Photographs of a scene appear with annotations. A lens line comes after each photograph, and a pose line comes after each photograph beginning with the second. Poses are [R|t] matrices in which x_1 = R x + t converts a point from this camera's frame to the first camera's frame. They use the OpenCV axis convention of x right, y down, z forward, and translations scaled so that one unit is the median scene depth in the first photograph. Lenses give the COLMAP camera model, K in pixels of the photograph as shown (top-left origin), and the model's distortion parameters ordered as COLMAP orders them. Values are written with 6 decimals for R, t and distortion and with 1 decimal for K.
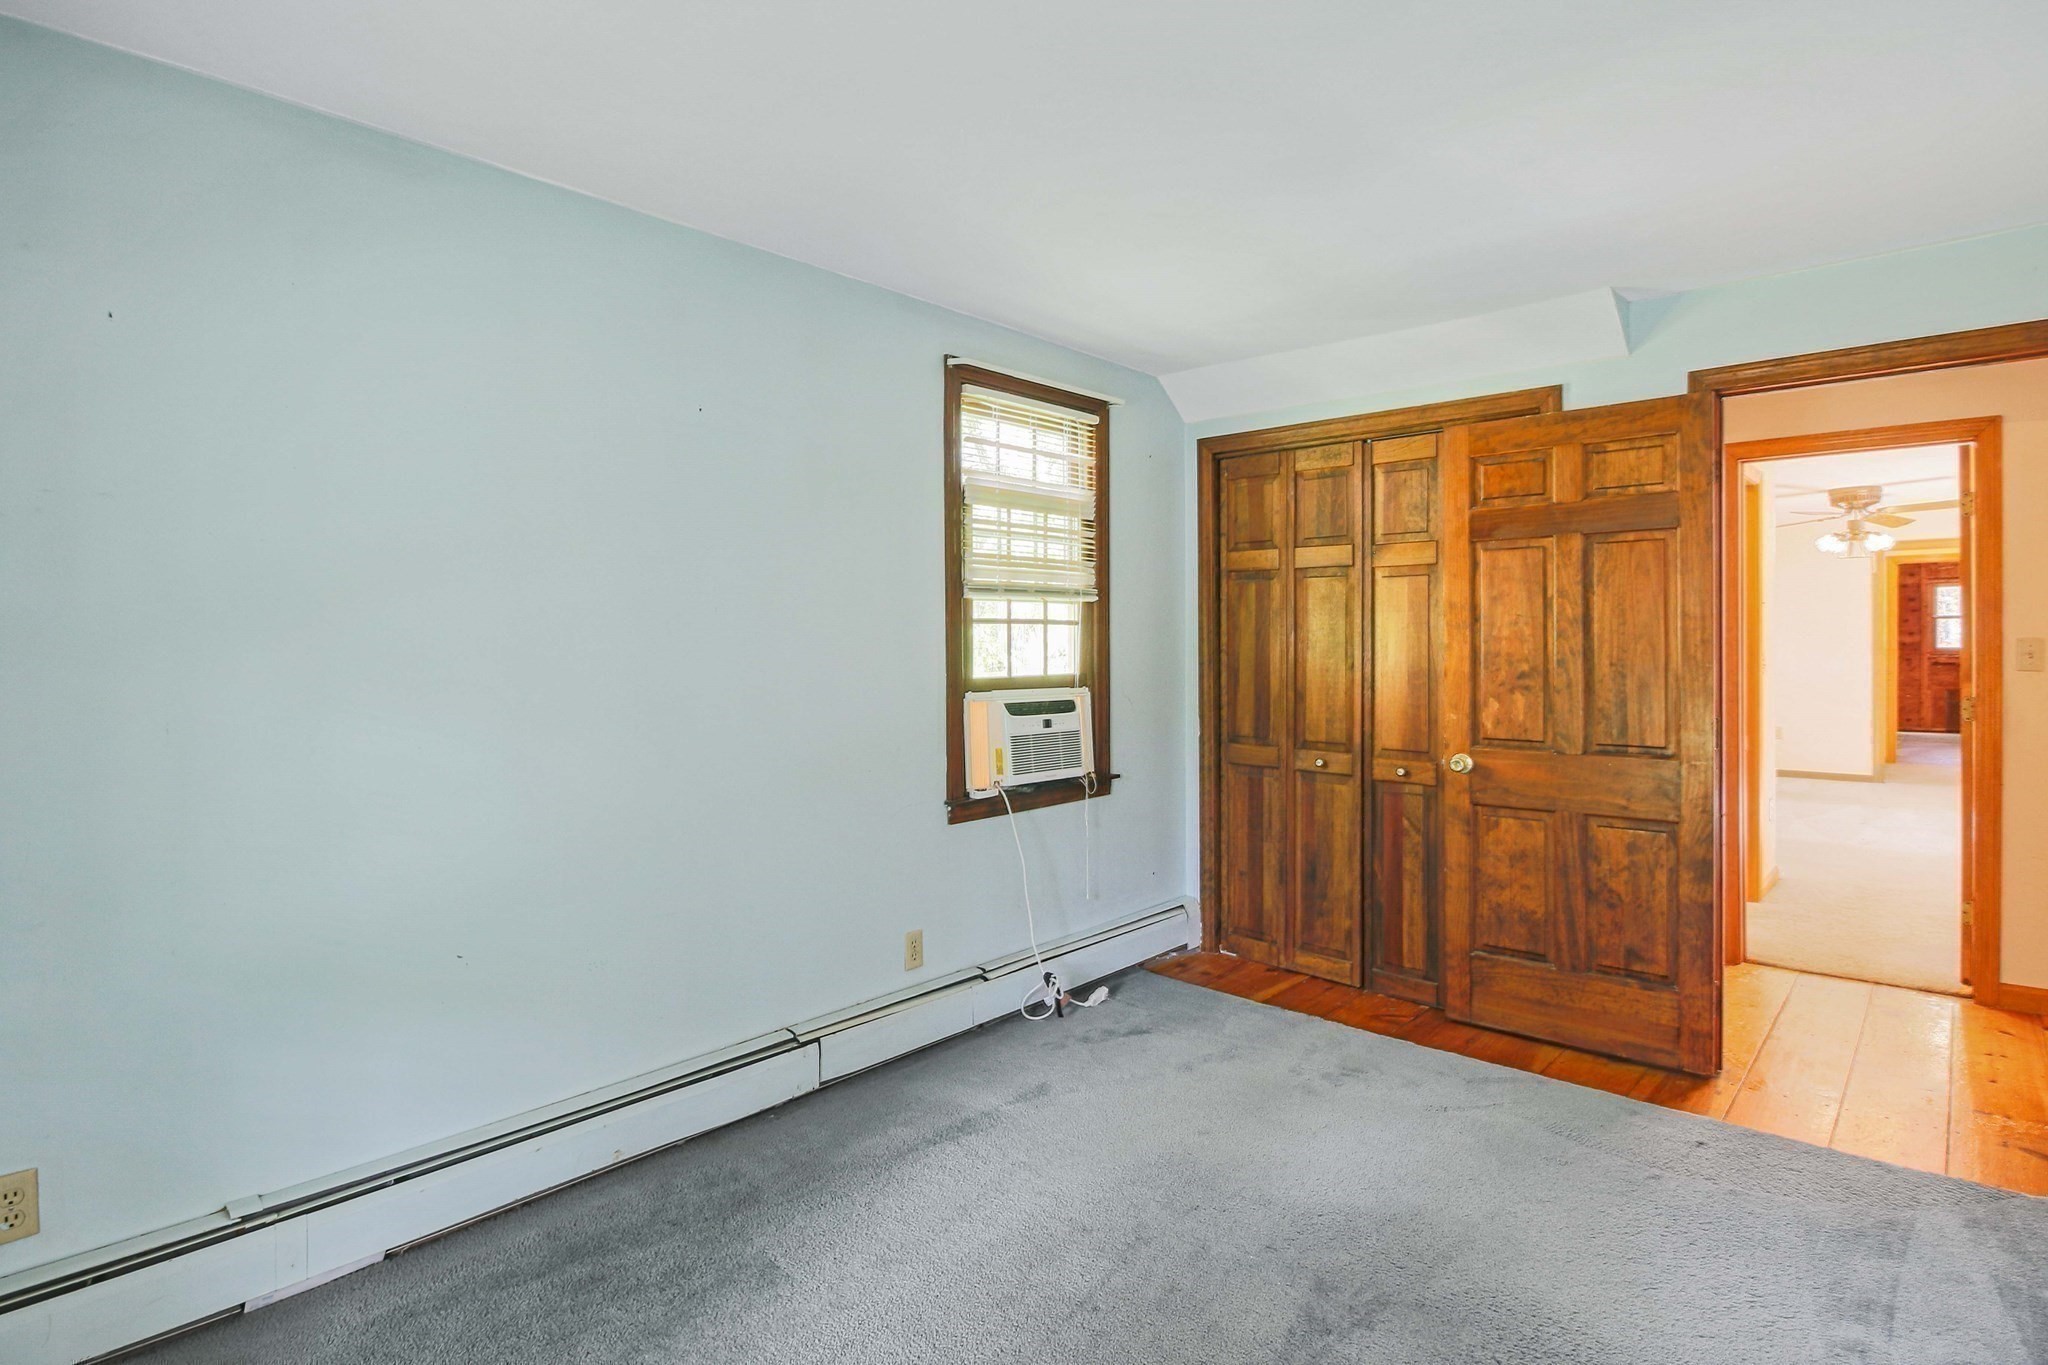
lens RADIAL K [[1077.2, 0, 1017.8], [0, 1077.2, 655.5], [0, 0, 1]] dist [0.001527, -0.015307]
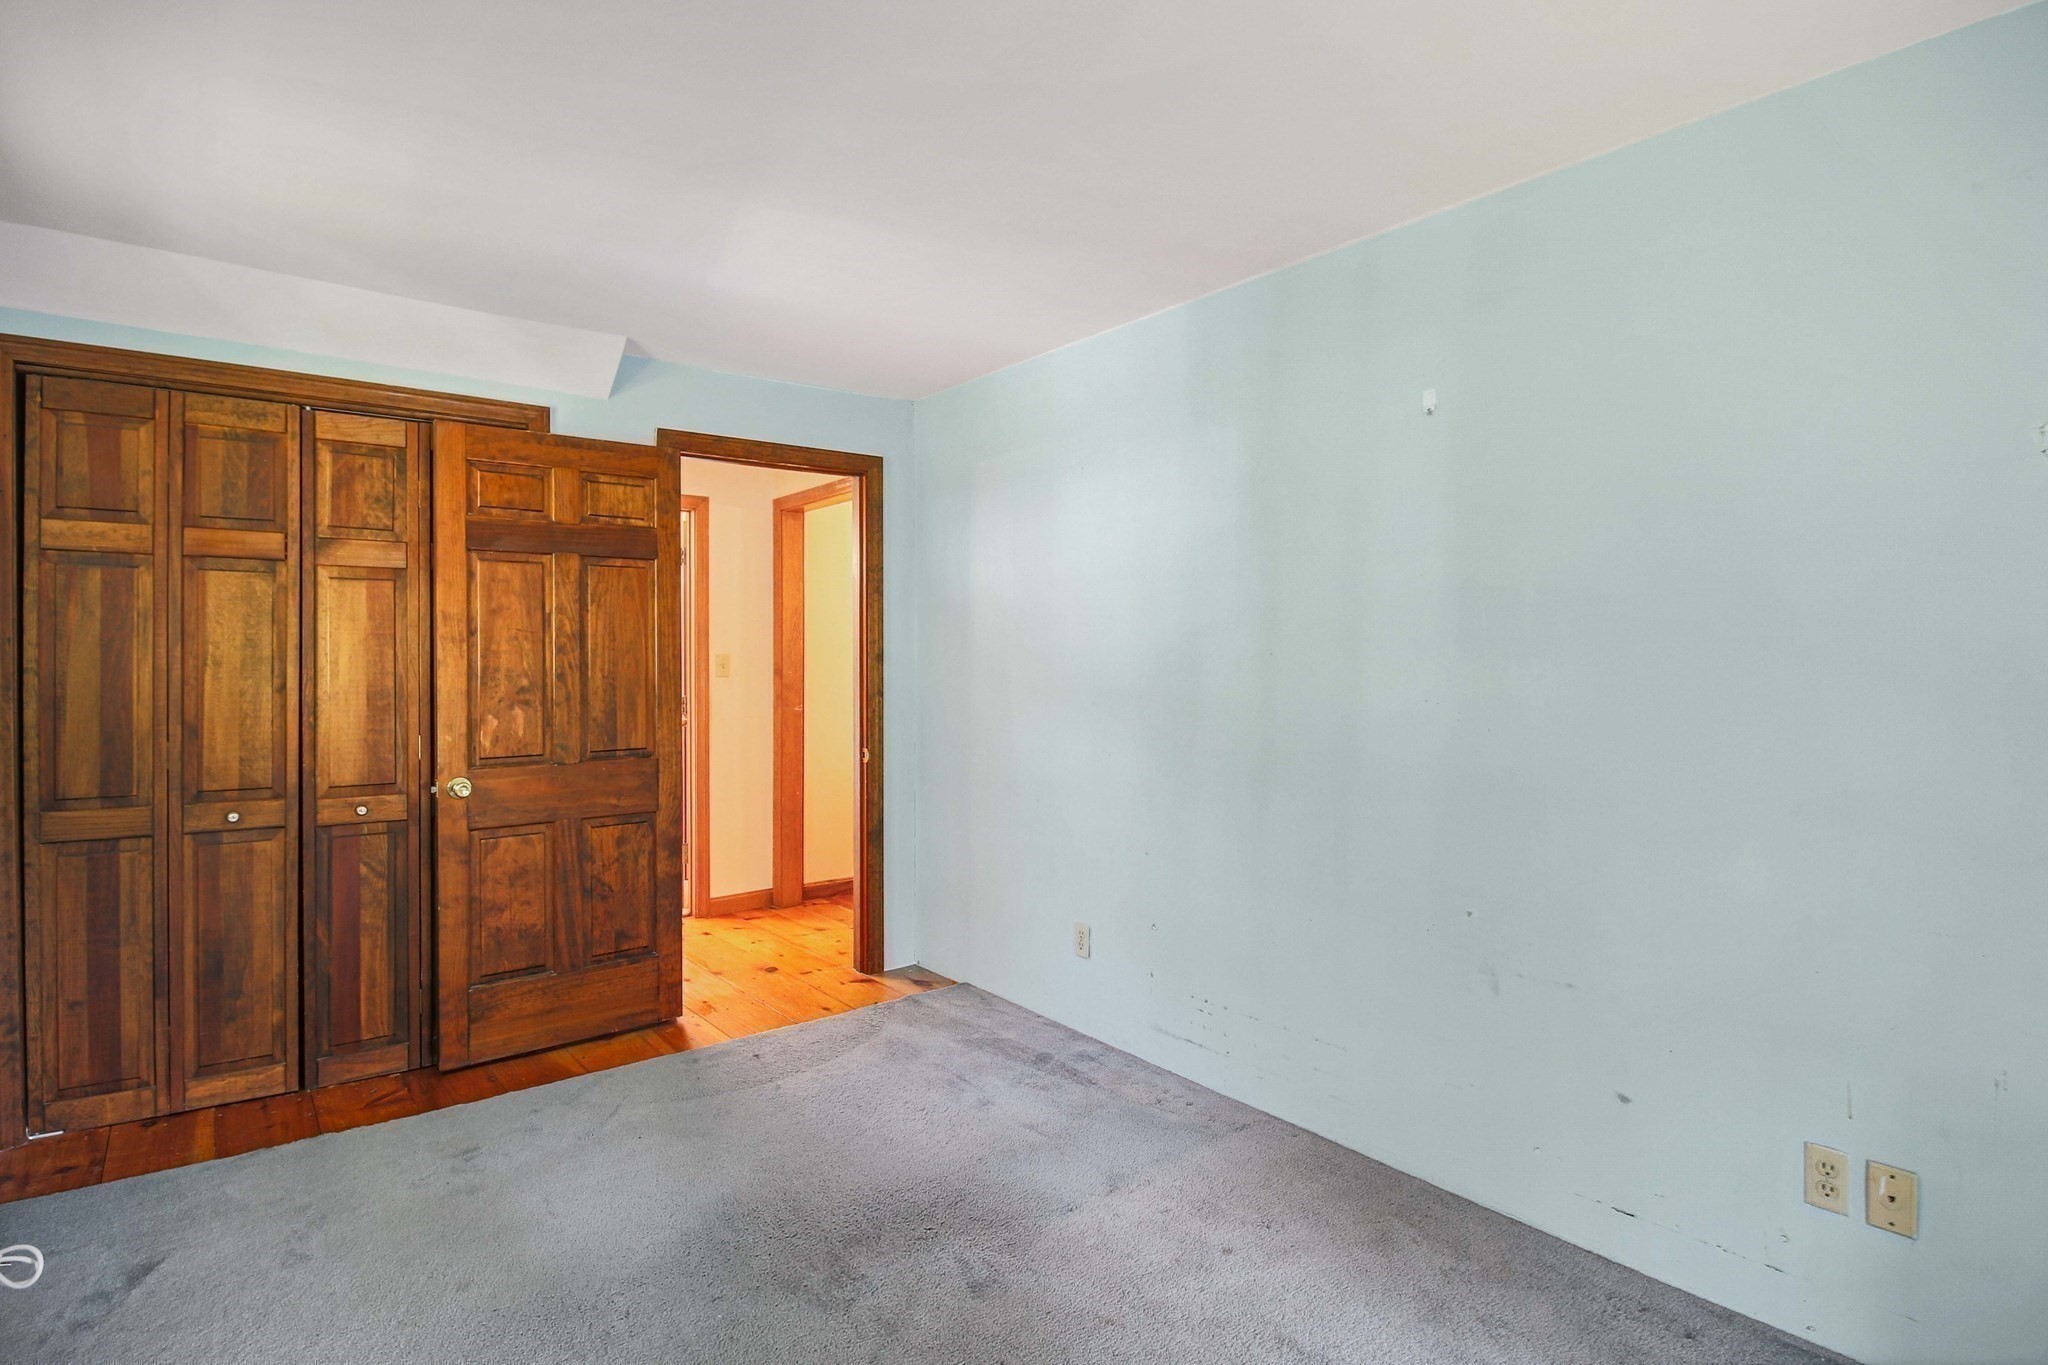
lens RADIAL K [[1077.2, 0, 1017.8], [0, 1077.2, 655.5], [0, 0, 1]] dist [0.001527, -0.015307]
pose [[0.136440, -0.000539, 0.990648, -0.436740], [0.011406, 0.999934, -0.001027, -0.007124], [-0.990583, 0.011439, 0.136438, 0.397140]]
